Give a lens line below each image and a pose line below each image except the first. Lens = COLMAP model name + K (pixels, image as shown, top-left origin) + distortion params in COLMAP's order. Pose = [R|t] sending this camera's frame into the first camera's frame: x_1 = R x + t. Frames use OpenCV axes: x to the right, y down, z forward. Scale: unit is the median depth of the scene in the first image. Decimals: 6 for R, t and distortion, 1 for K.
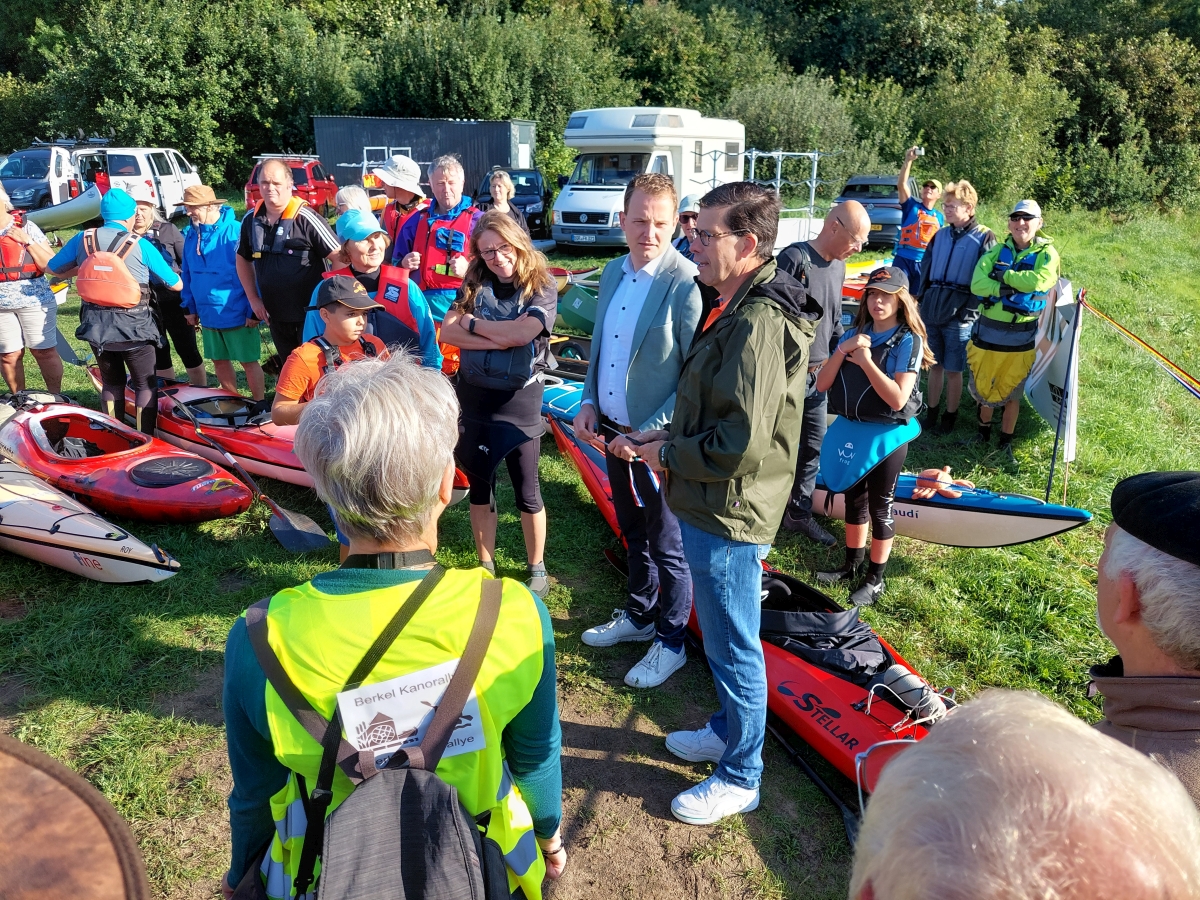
lens RADIAL K [[908.1, 0, 600.0], [0, 908.1, 450.0], [0, 0, 1]] dist [0.012689, -0.004474]
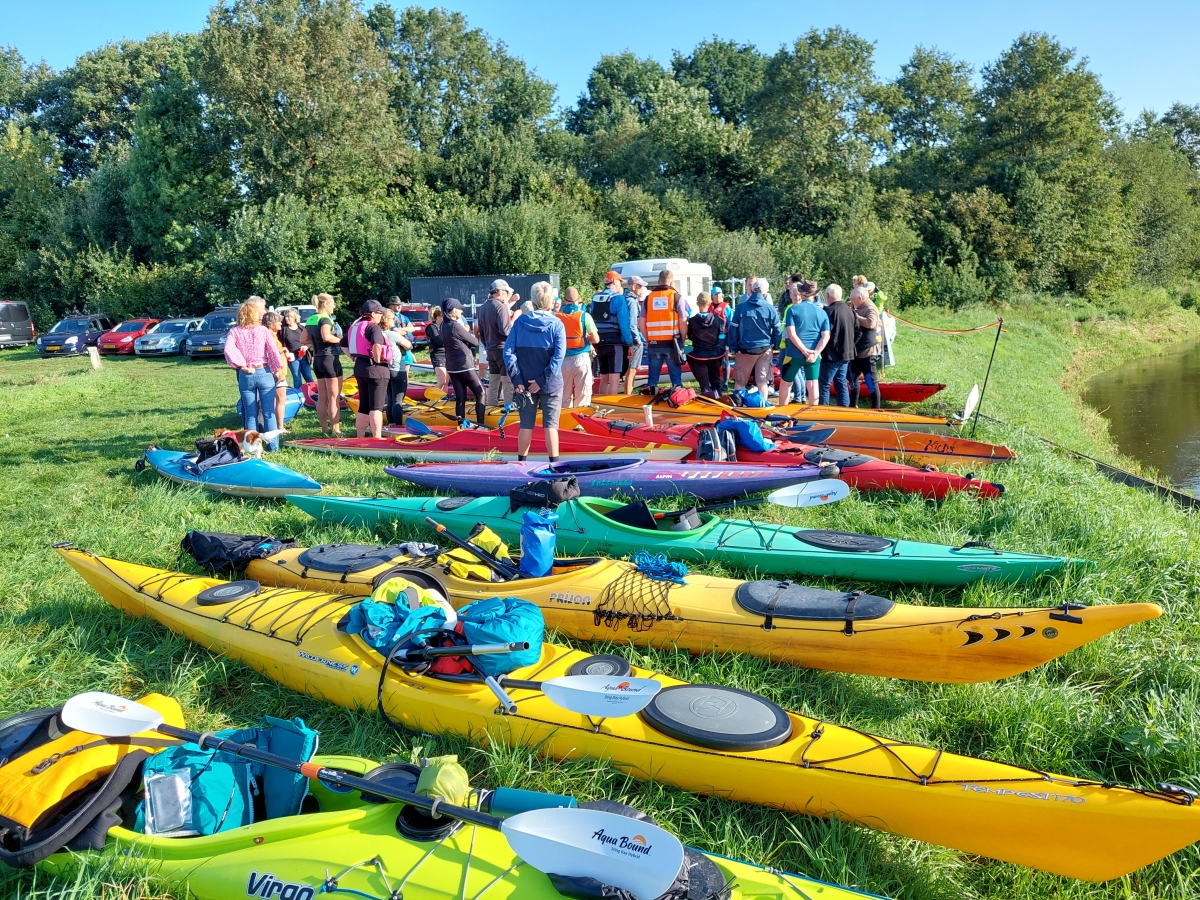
lens RADIAL K [[880.5, 0, 600.3], [0, 880.5, 447.7], [0, 0, 1]] dist [0.072006, -0.076728]
pose [[0.994884, -0.072978, 0.069856, -0.117863], [0.082607, 0.985724, -0.146713, 0.117494], [-0.058152, 0.151733, 0.986709, -0.328709]]
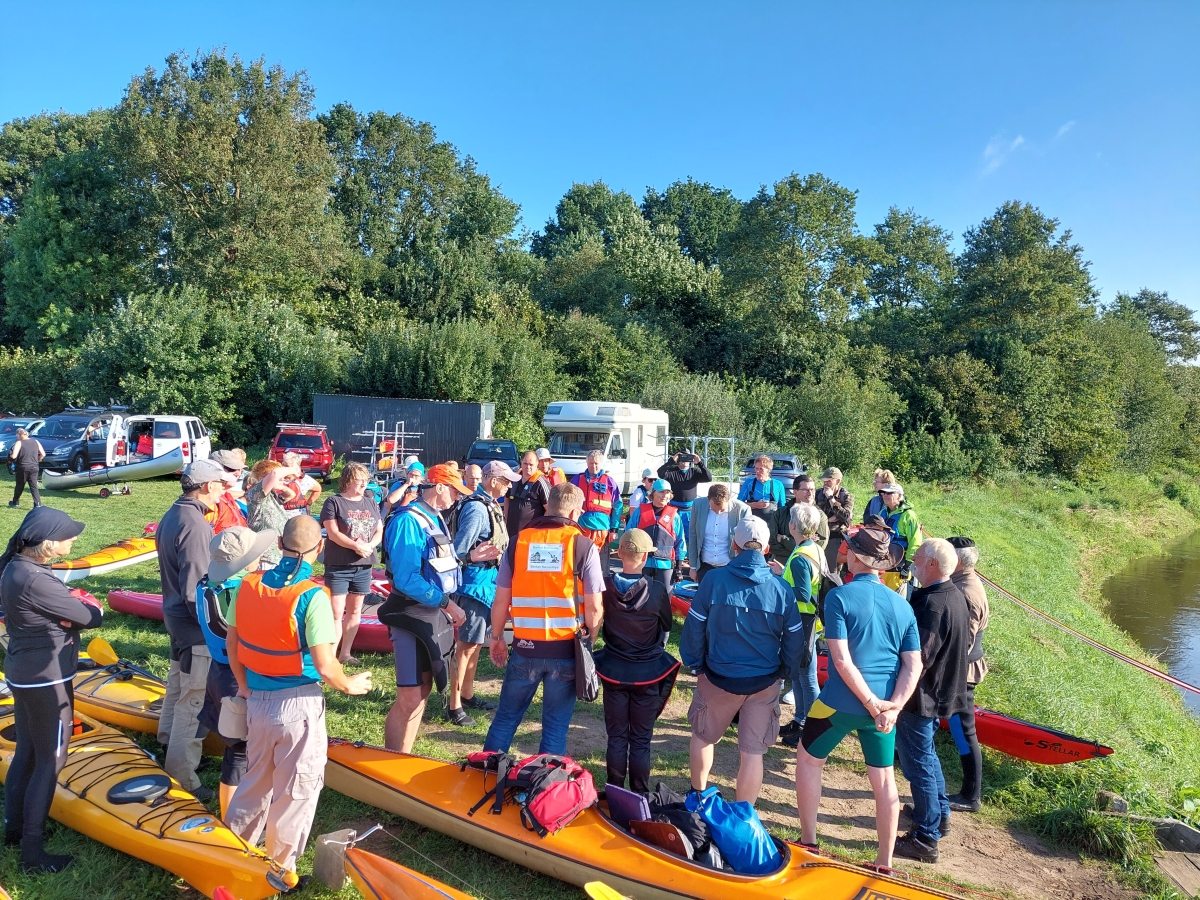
lens RADIAL K [[880.5, 0, 600.0], [0, 880.5, 450.0], [0, 0, 1]] dist [0.111673, -0.136080]
pose [[0.991657, 0.025395, 0.126380, -0.076101], [0.010843, 0.960496, -0.278084, 0.038488], [-0.128449, 0.277134, 0.952207, -0.148471]]
